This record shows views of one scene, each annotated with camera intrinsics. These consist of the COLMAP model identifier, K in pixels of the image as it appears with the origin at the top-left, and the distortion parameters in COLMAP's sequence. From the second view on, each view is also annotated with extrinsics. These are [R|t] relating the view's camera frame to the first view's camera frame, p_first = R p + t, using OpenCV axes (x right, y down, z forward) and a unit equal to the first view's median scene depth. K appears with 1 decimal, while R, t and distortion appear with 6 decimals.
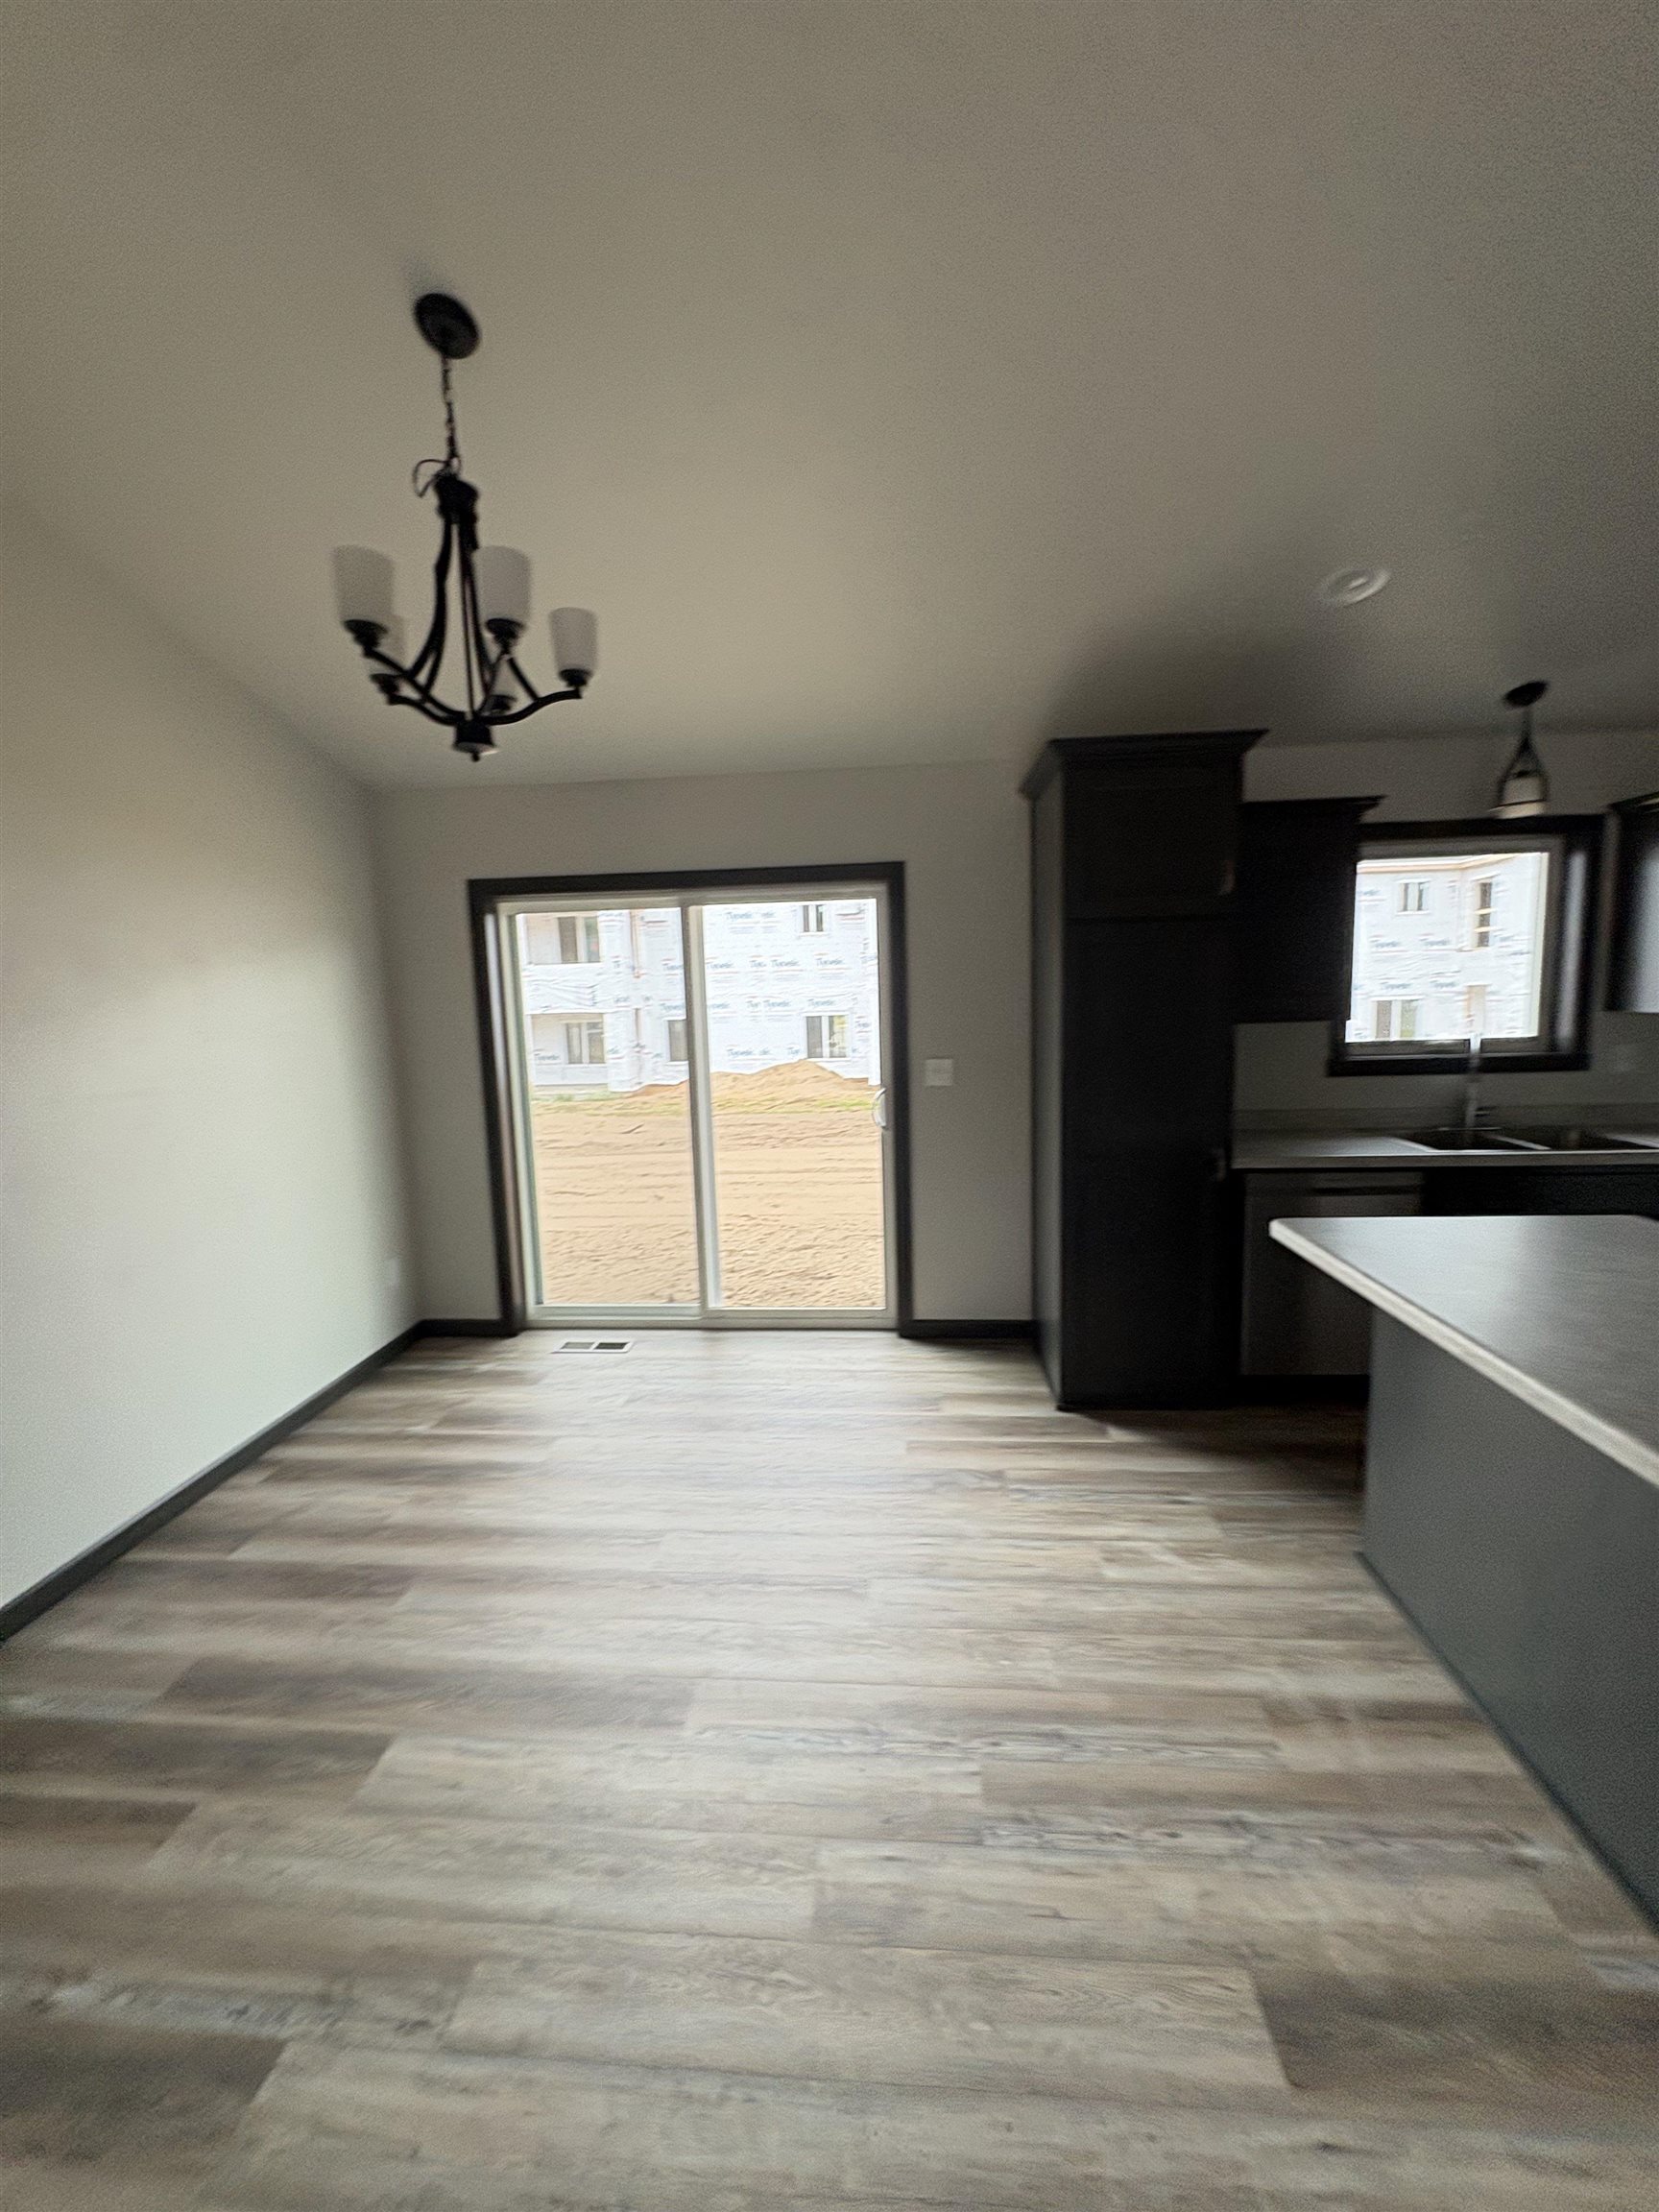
lens RADIAL K [[884.9, 0, 830.8], [0, 884.9, 1094.3], [0, 0, 1]] dist [0.001653, -0.000299]
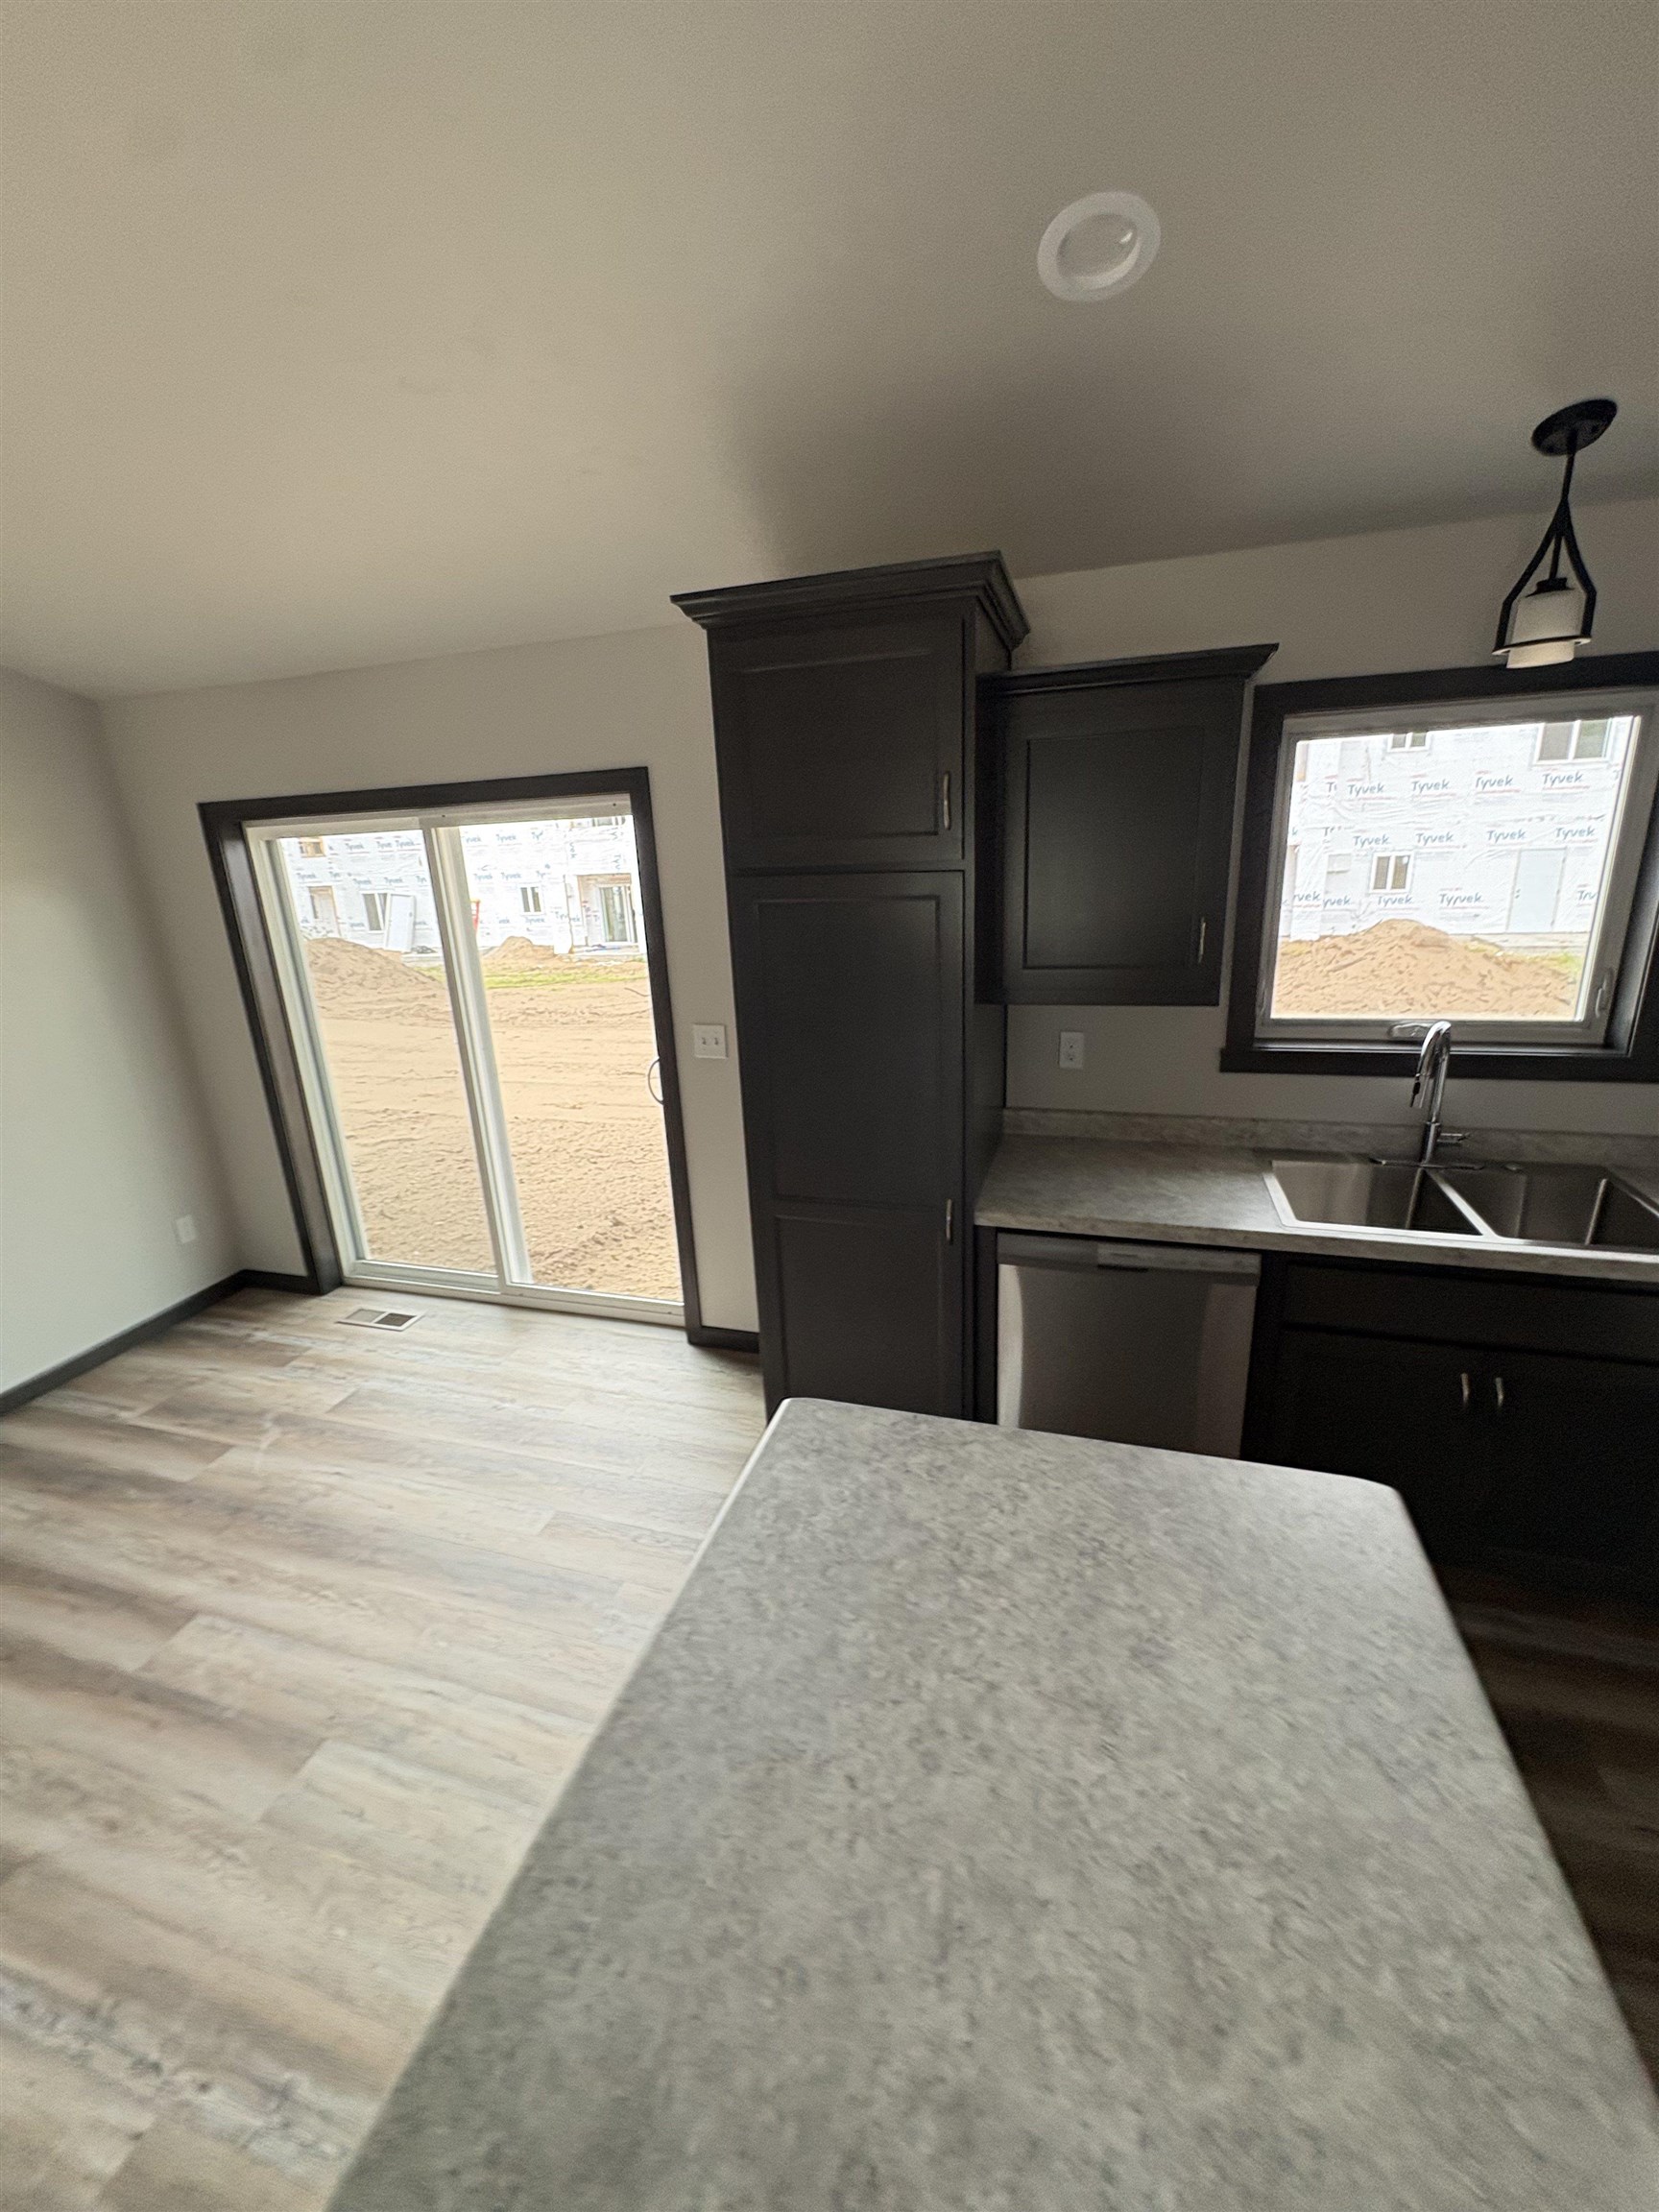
lens RADIAL K [[884.9, 0, 815.6], [0, 884.9, 1113.0], [0, 0, 1]] dist [0.001653, -0.000299]
pose [[0.975057, 0.047606, -0.216791, 0.465788], [-0.005574, 0.981671, 0.190500, -0.137420], [0.221887, -0.184540, 0.957450, 0.297731]]
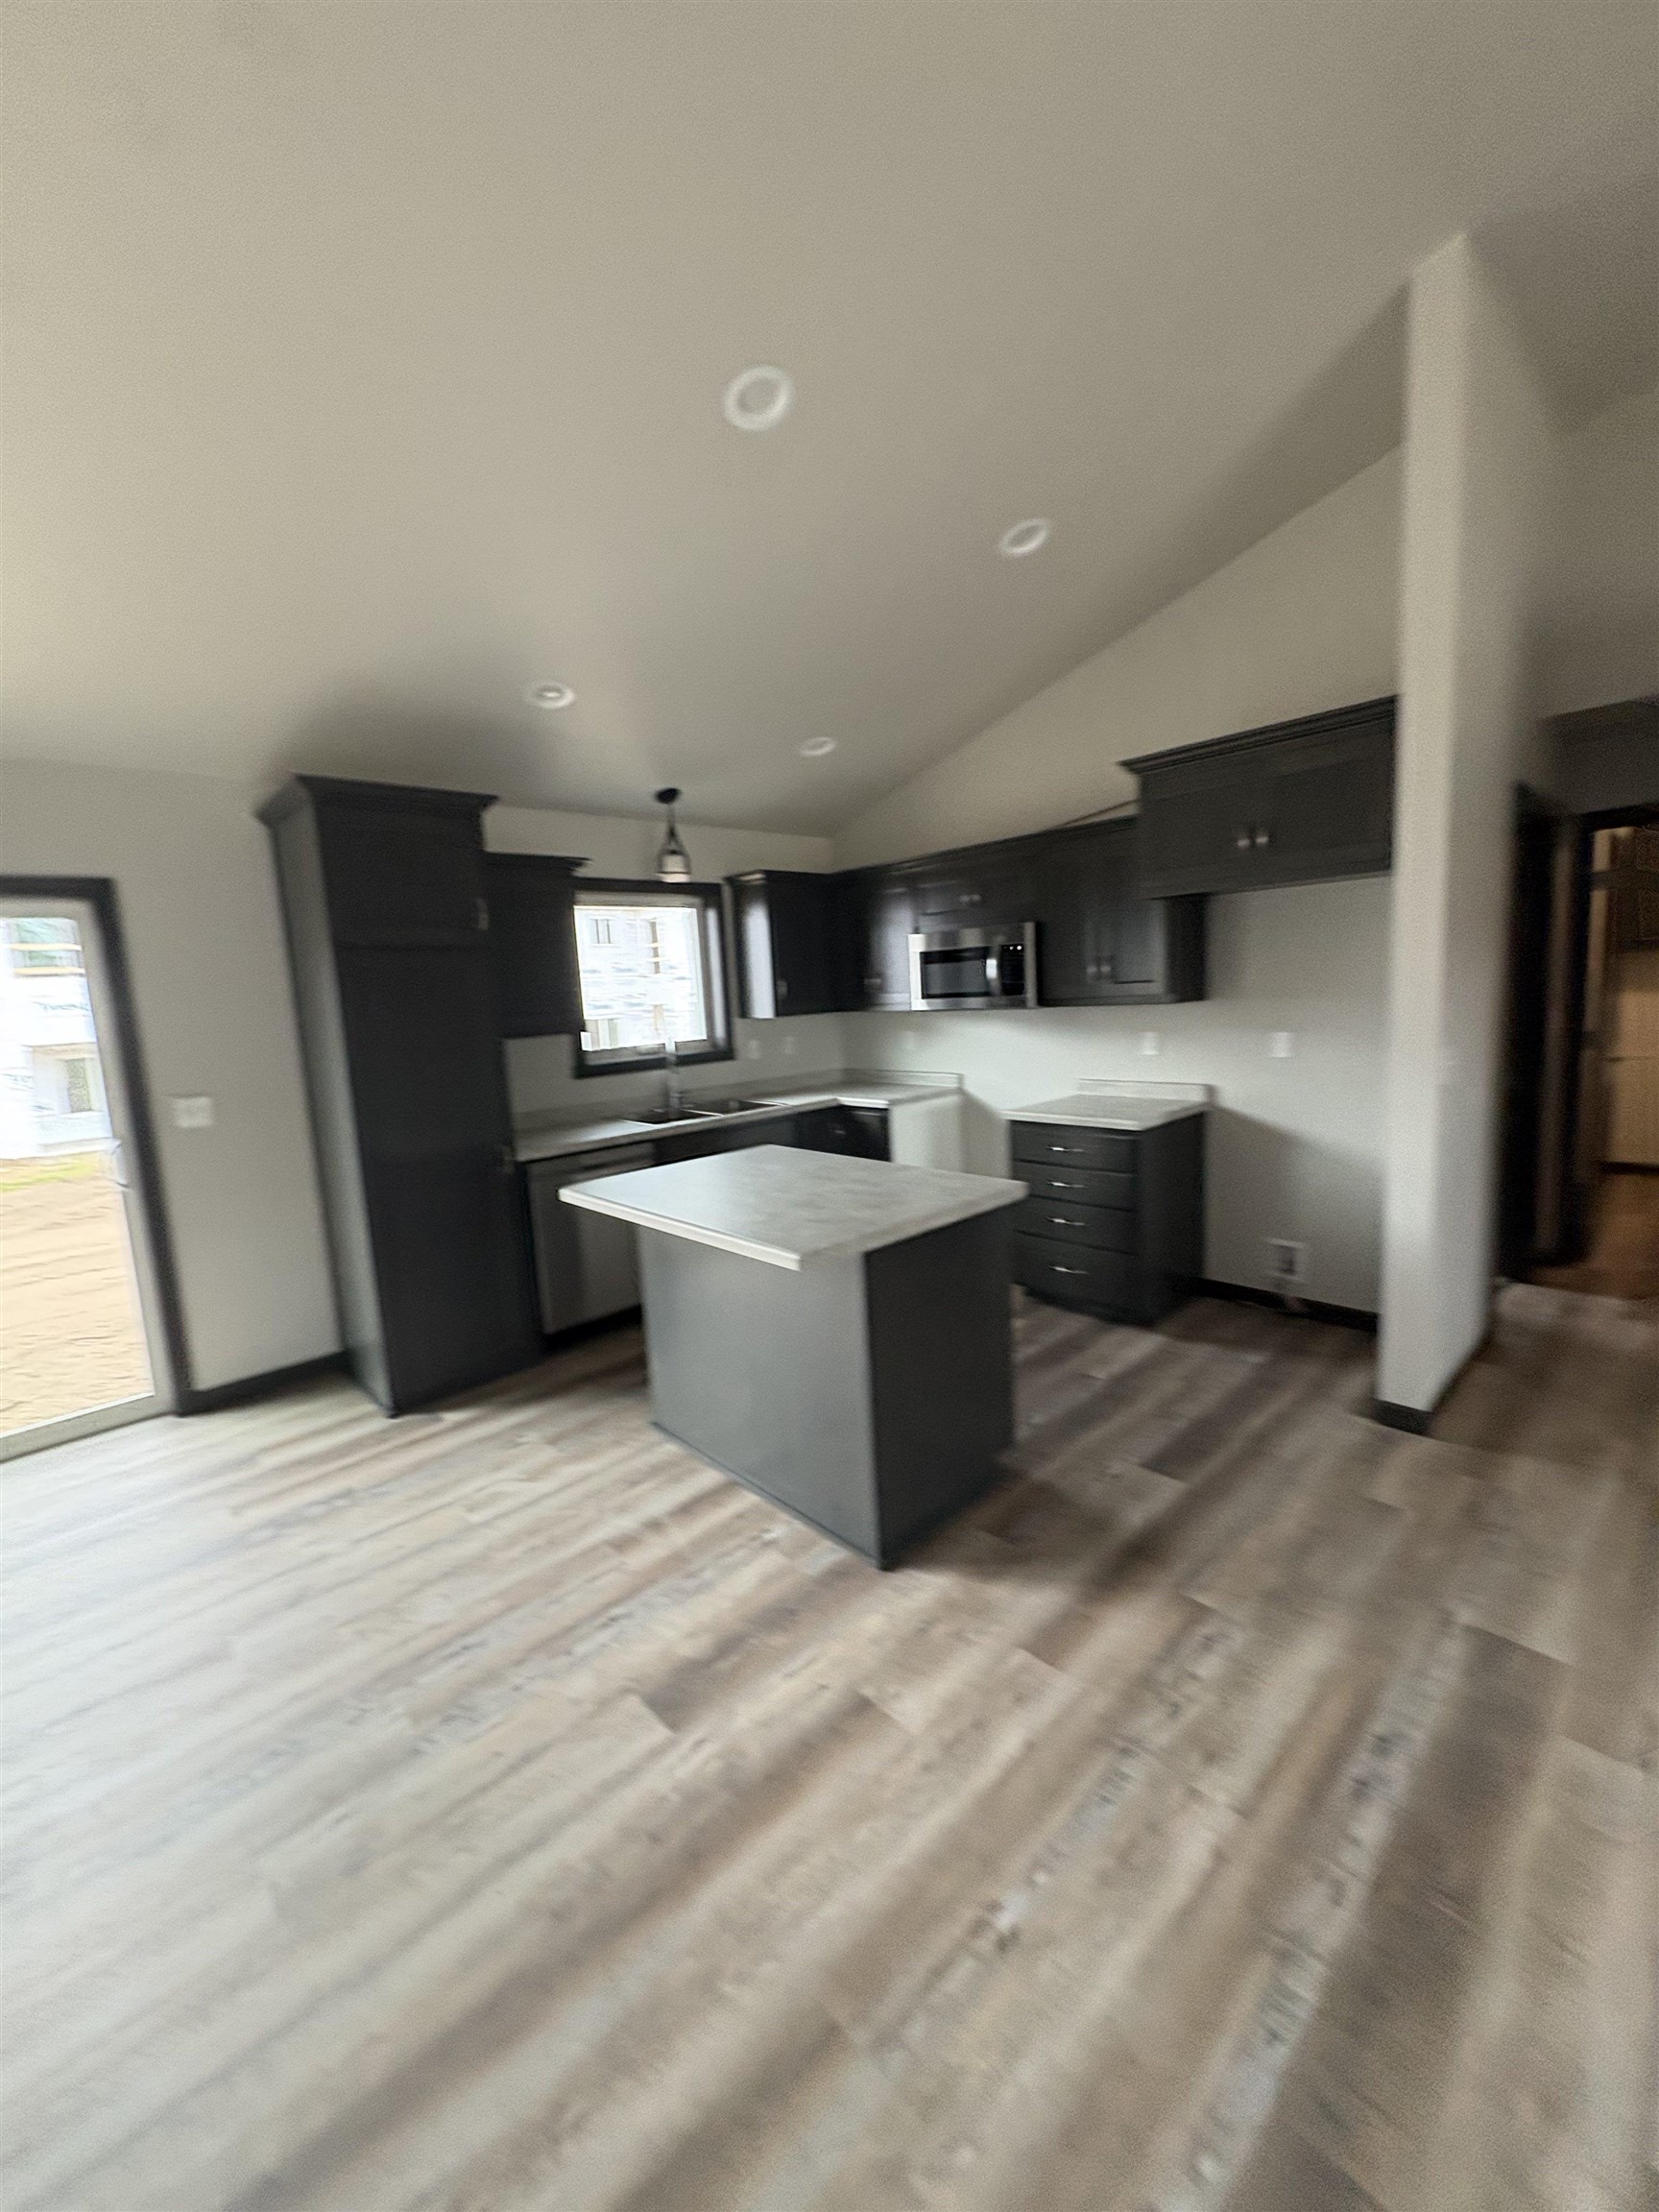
lens RADIAL K [[884.9, 0, 842.4], [0, 884.9, 1102.9], [0, 0, 1]] dist [0.001653, -0.000299]
pose [[0.671761, -0.109223, 0.732671, -0.115417], [0.124329, 0.991664, 0.033839, 0.020693], [-0.730260, 0.068360, 0.679741, -0.128897]]
